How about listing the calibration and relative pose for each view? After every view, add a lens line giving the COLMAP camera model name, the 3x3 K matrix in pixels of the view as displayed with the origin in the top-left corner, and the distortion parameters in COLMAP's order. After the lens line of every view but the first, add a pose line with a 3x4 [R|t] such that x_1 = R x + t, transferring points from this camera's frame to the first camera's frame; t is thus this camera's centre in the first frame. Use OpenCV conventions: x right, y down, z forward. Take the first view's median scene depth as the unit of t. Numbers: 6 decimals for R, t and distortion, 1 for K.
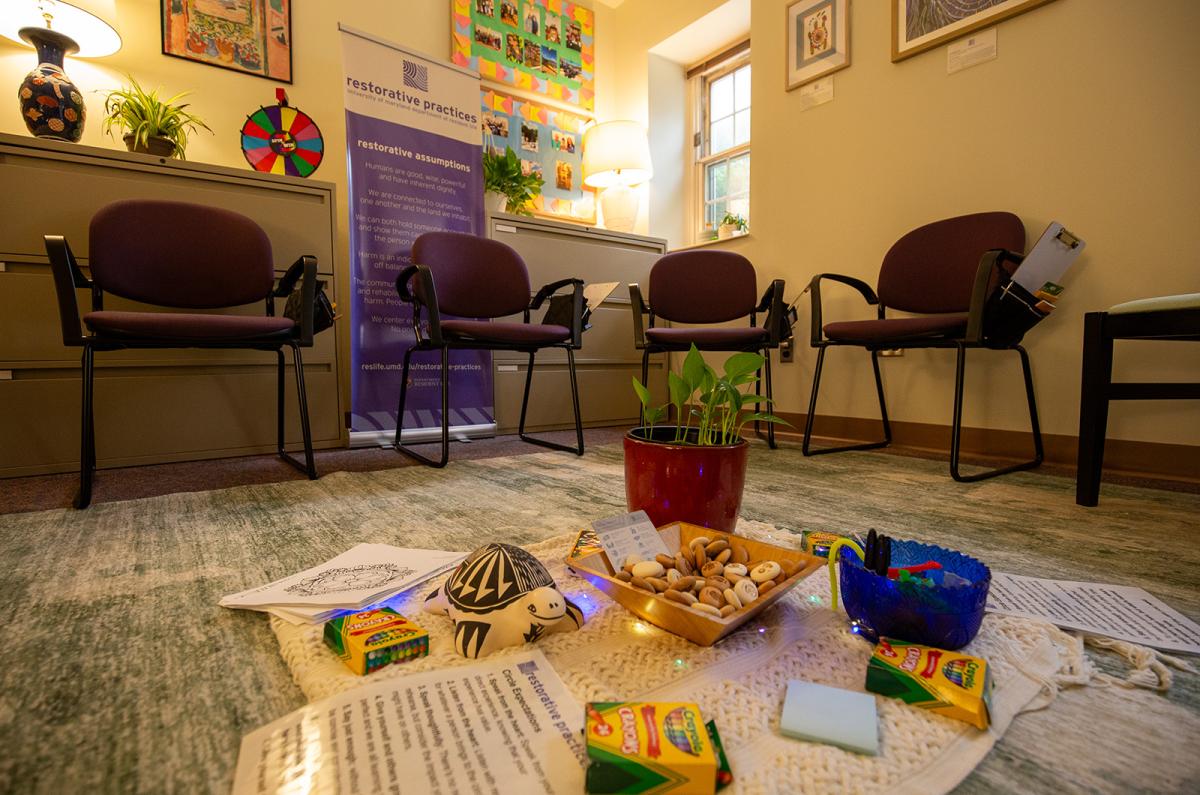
lens RADIAL K [[580.7, 0, 600.0], [0, 580.7, 397.5], [0, 0, 1]] dist [-0.033925, 0.000115]
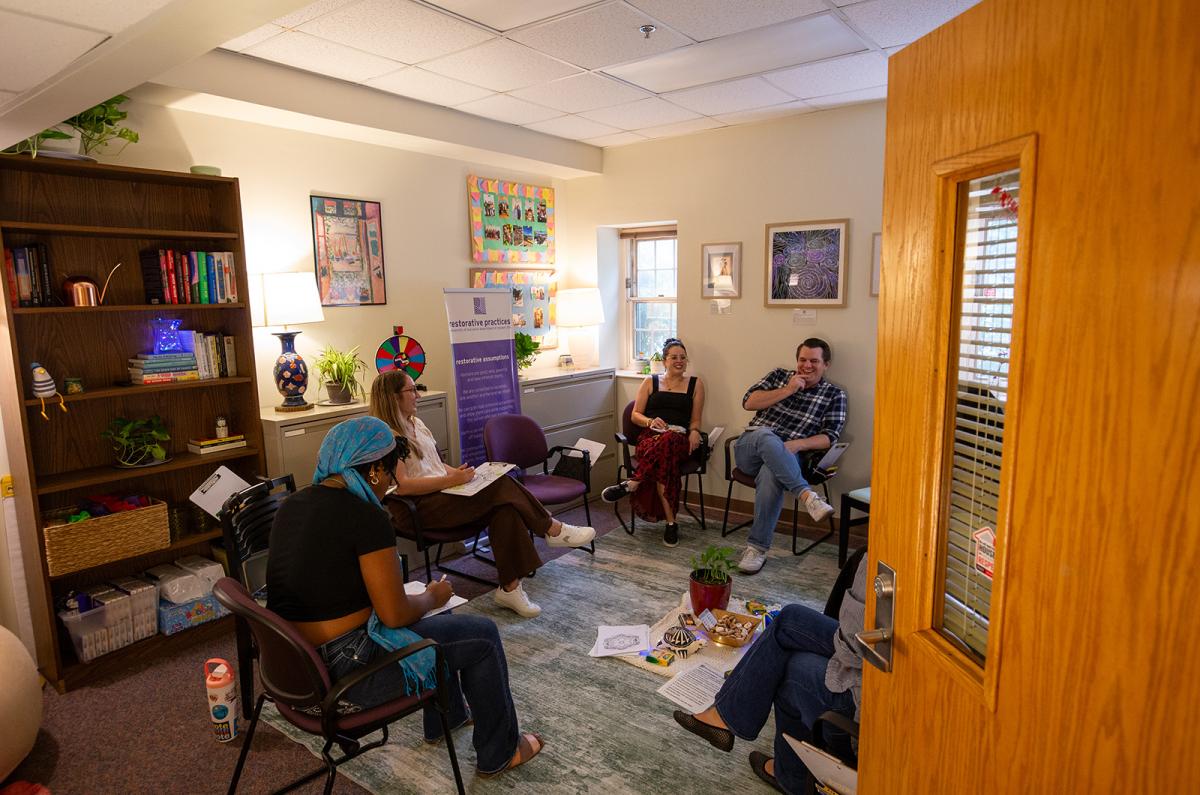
lens RADIAL K [[704.4, 0, 600.0], [0, 704.4, 397.5], [0, 0, 1]] dist [0.000397, -0.000044]
pose [[0.960530, -0.049951, 0.273654, -0.441901], [0.026730, 0.995767, 0.087938, -0.389638], [-0.276888, -0.077153, 0.957800, -0.732472]]
